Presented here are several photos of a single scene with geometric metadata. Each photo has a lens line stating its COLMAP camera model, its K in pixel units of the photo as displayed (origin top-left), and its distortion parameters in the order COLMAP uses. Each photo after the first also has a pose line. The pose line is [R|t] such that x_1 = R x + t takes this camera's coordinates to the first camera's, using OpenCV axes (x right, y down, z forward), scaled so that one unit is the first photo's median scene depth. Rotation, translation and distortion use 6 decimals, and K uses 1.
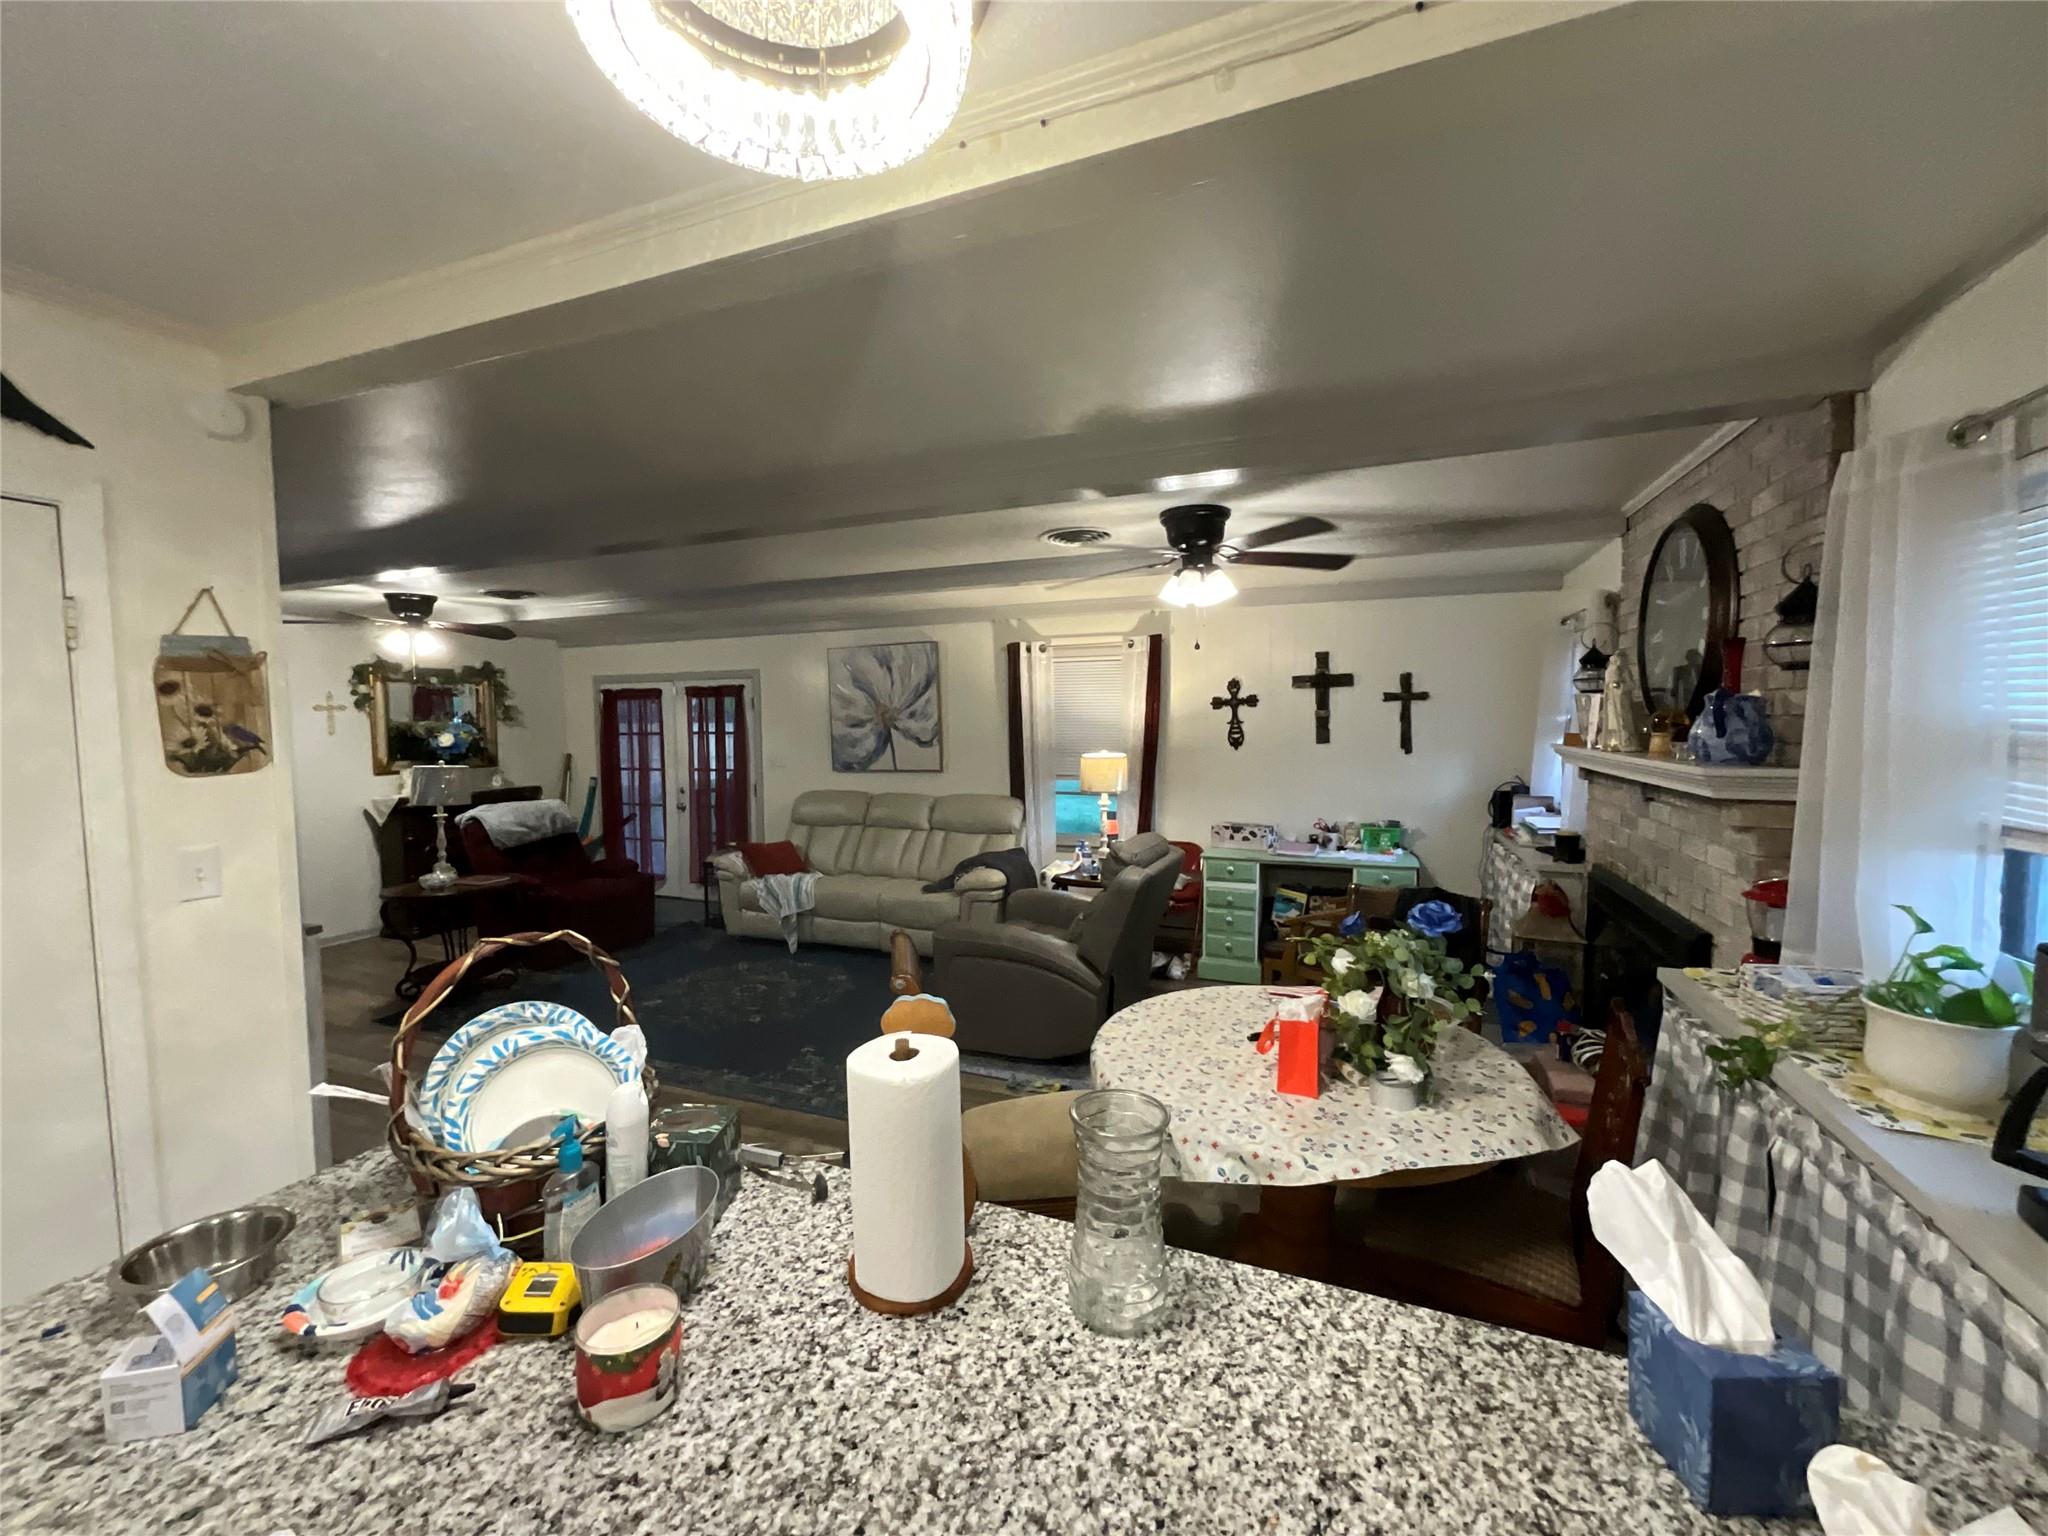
lens RADIAL K [[830.9, 0, 1019.7], [0, 830.9, 768.2], [0, 0, 1]] dist [-0.001104, -0.000084]
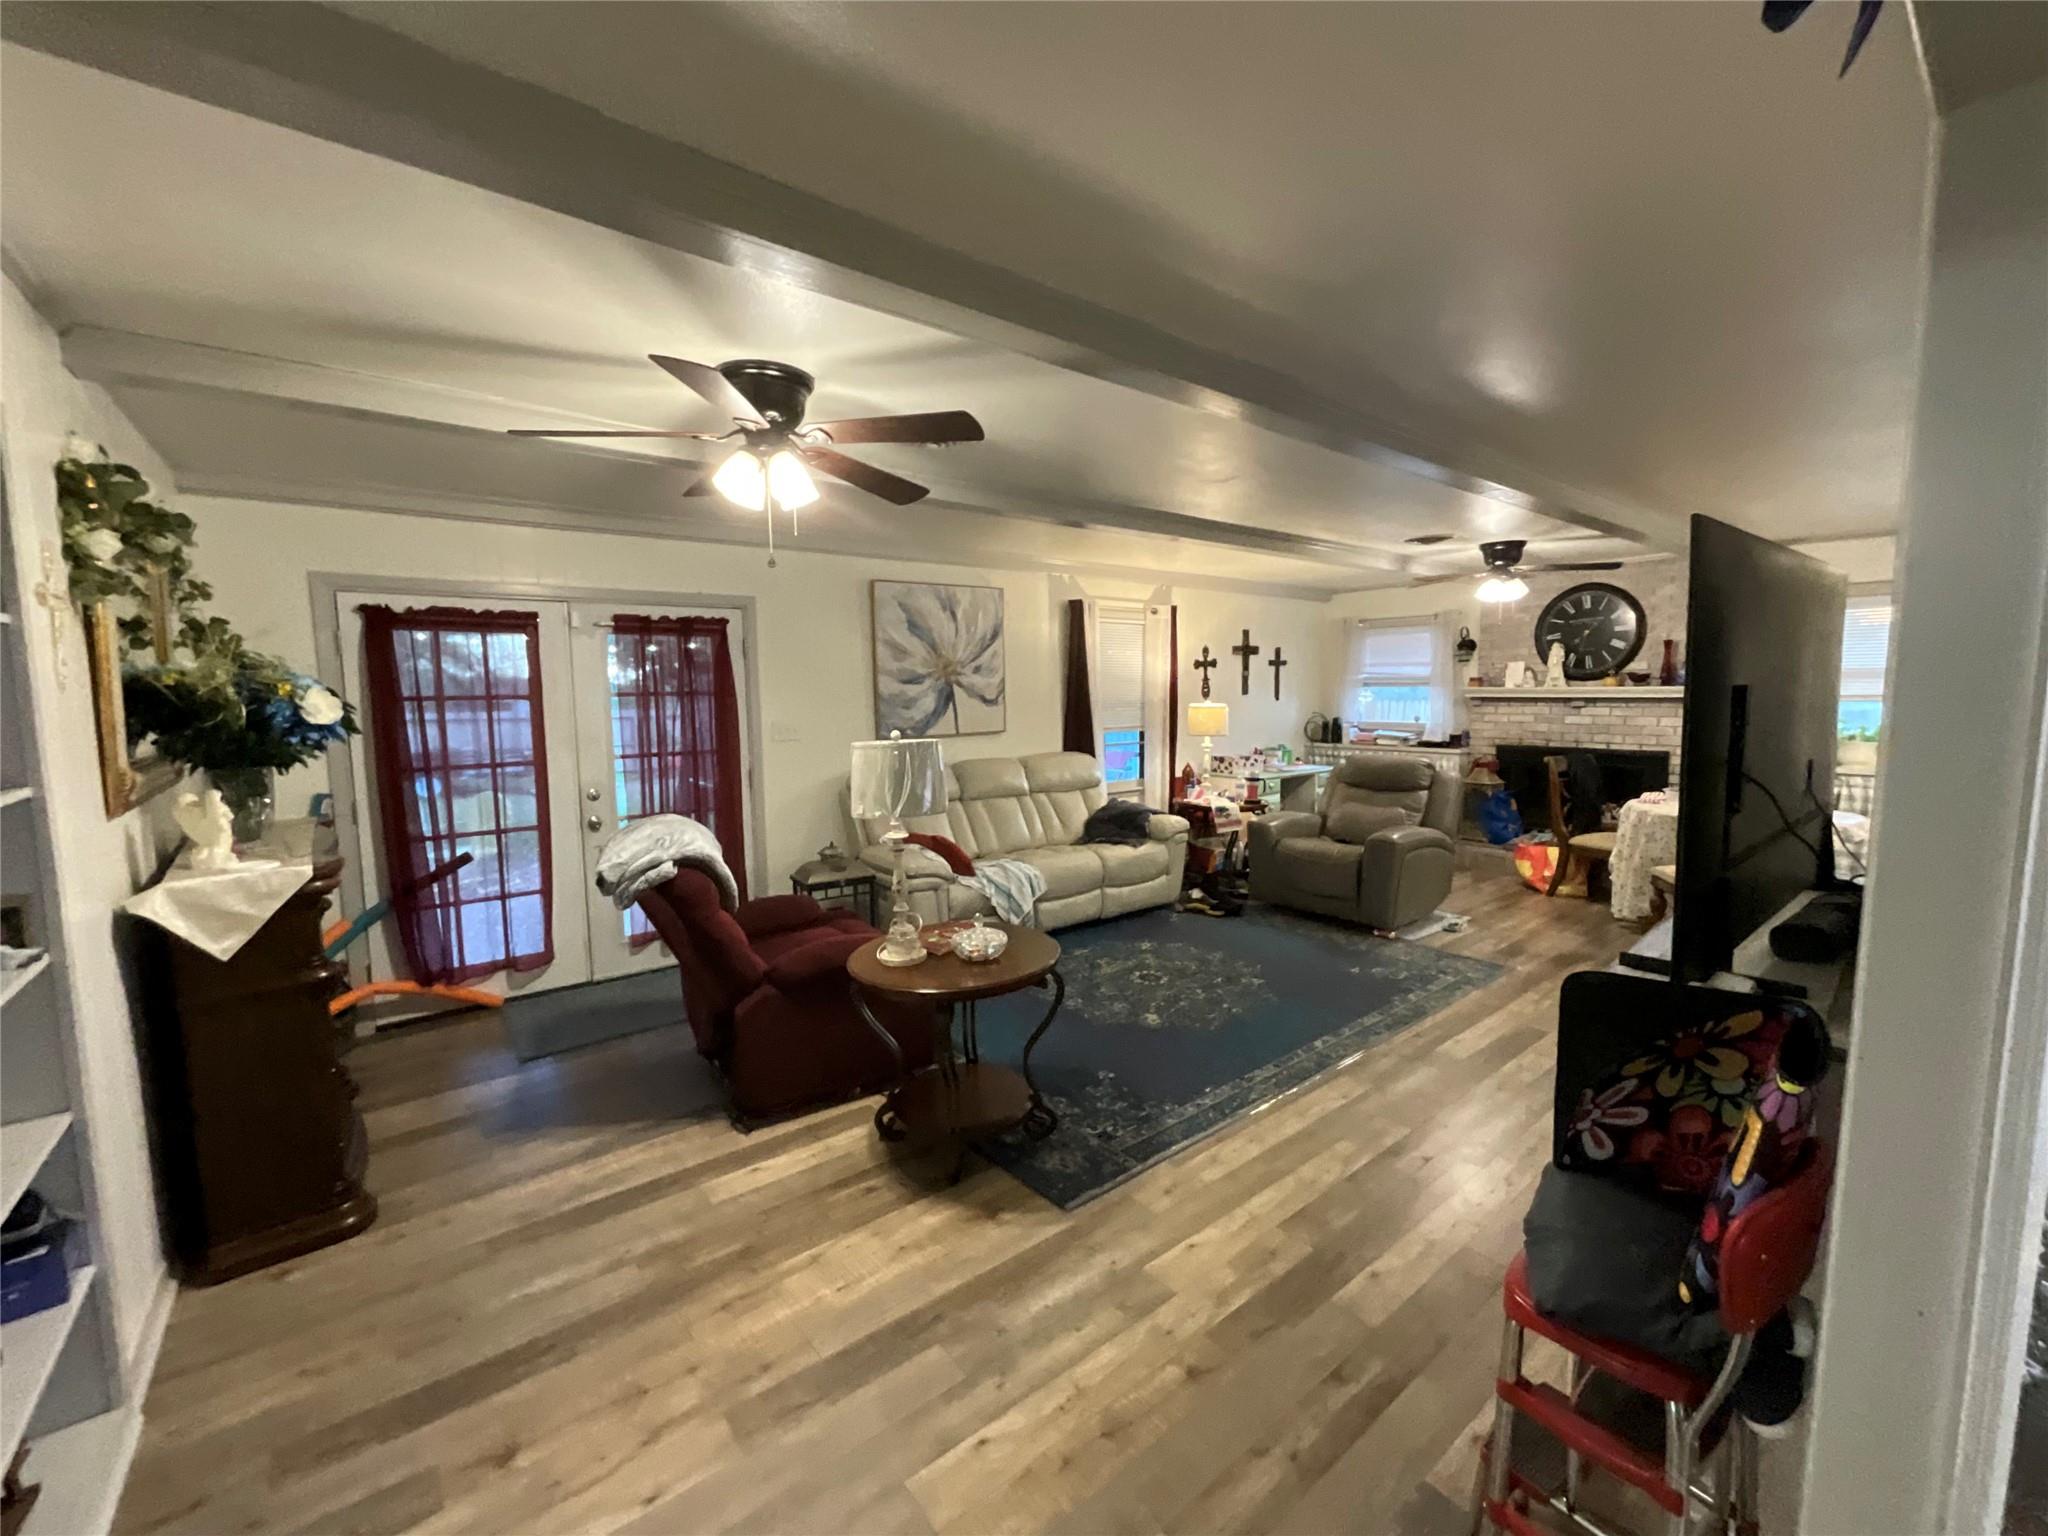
lens RADIAL K [[830.9, 0, 1019.9], [0, 830.9, 766.0], [0, 0, 1]] dist [-0.001104, -0.000084]
pose [[0.485847, -0.077344, 0.870615, -0.888558], [0.060745, 0.996657, 0.054643, -0.007941], [-0.871930, 0.026337, 0.488921, 0.540825]]
